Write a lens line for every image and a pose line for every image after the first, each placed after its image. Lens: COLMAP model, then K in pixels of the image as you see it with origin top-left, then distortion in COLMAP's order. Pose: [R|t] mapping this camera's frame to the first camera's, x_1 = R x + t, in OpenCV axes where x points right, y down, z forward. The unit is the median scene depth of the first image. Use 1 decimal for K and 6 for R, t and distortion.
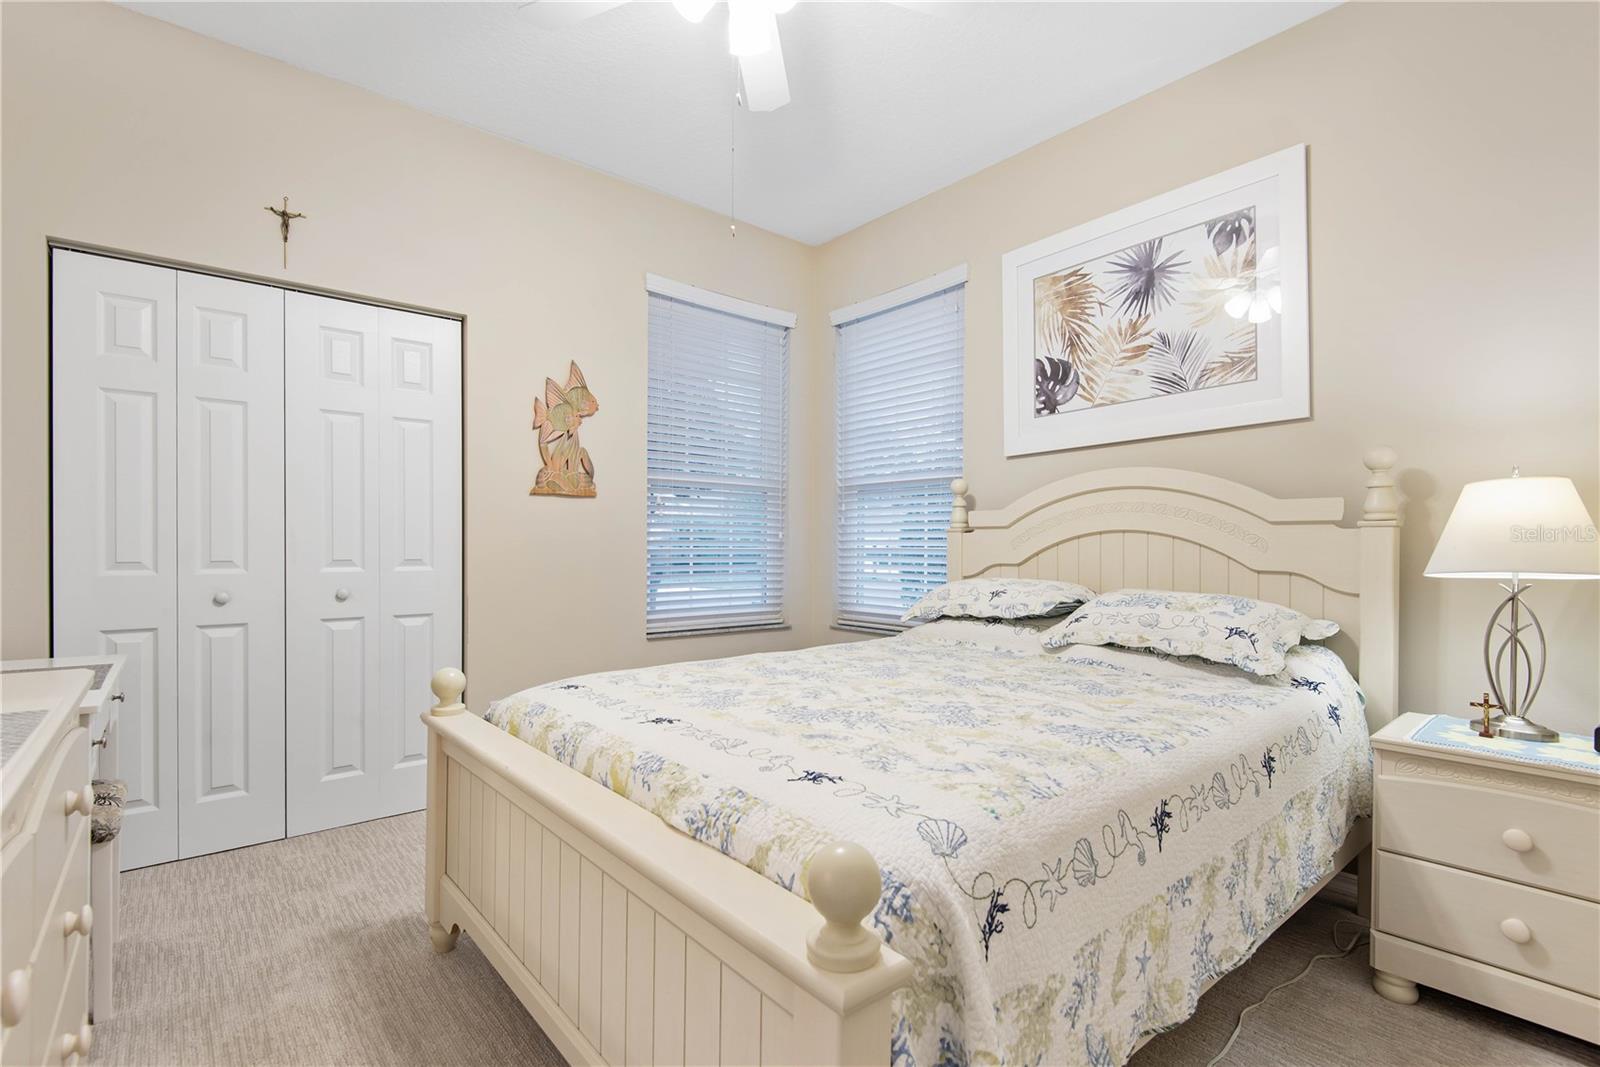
lens RADIAL K [[737.3, 0, 800.7], [0, 737.3, 539.8], [0, 0, 1]] dist [0.030172, -0.017310]
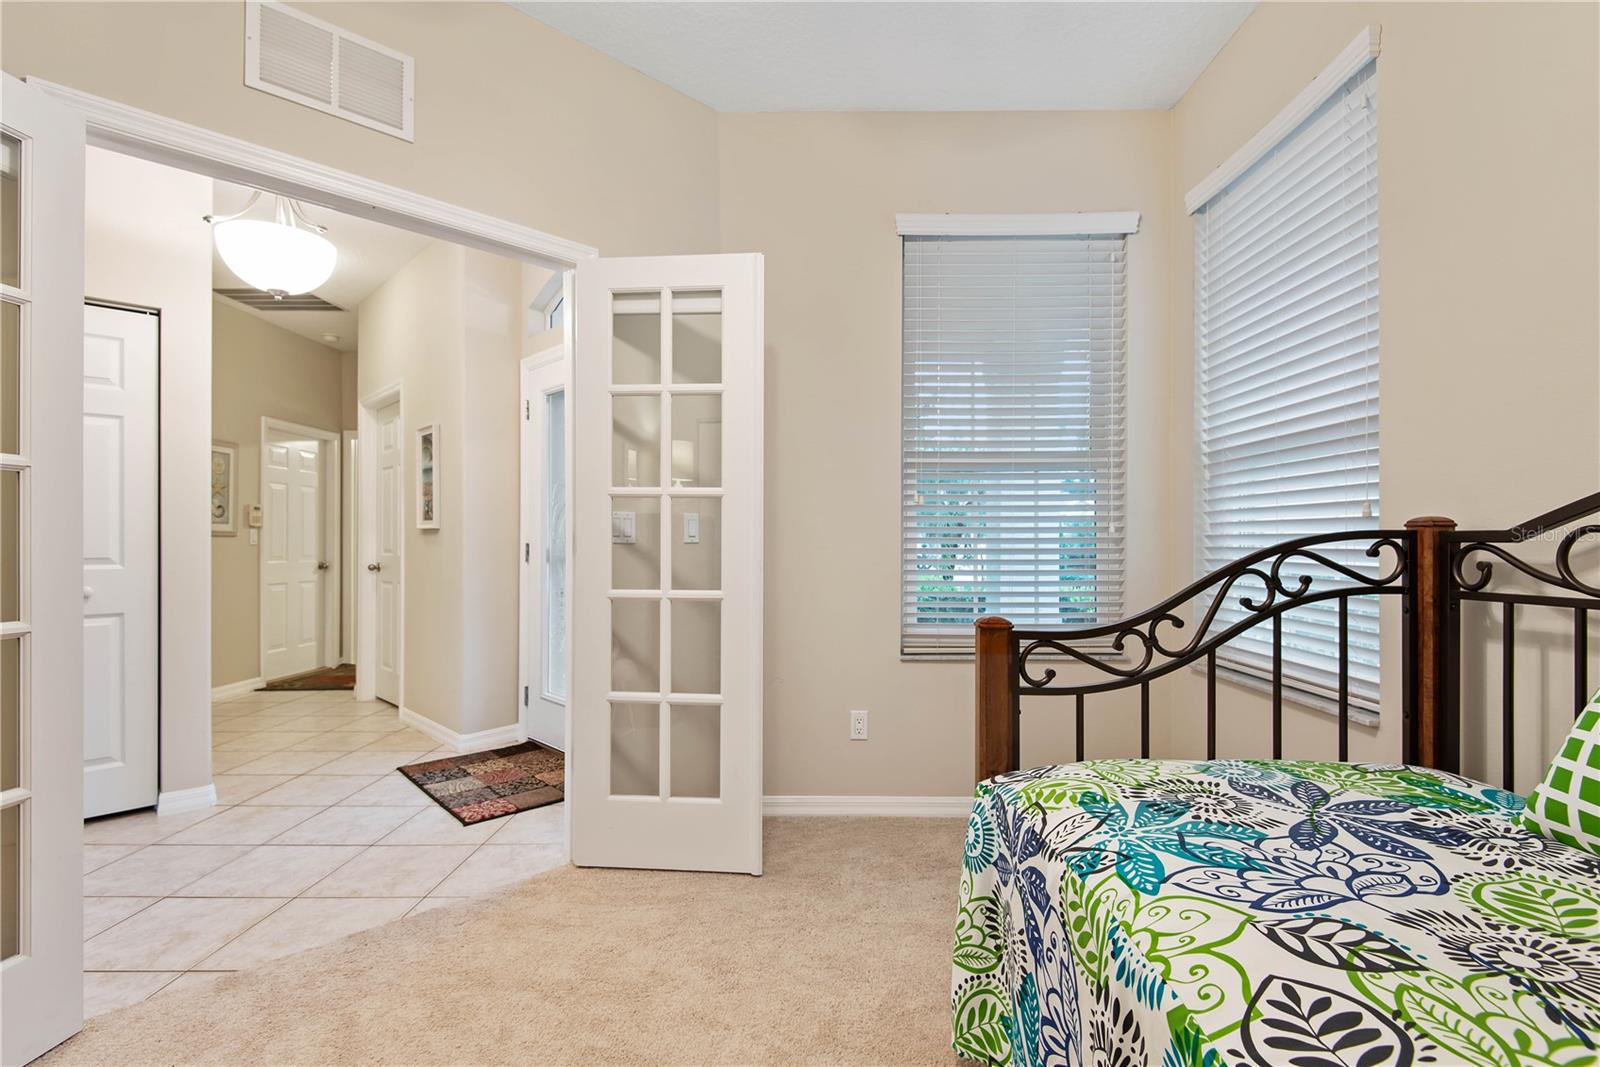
lens RADIAL K [[737.3, 0, 793.6], [0, 737.3, 540.0], [0, 0, 1]] dist [0.030172, -0.017310]
pose [[0.742819, 0.000190, -0.669492, 0.234589], [0.007952, 0.999927, 0.009106, -0.000828], [0.669445, -0.012088, 0.742763, 0.259249]]
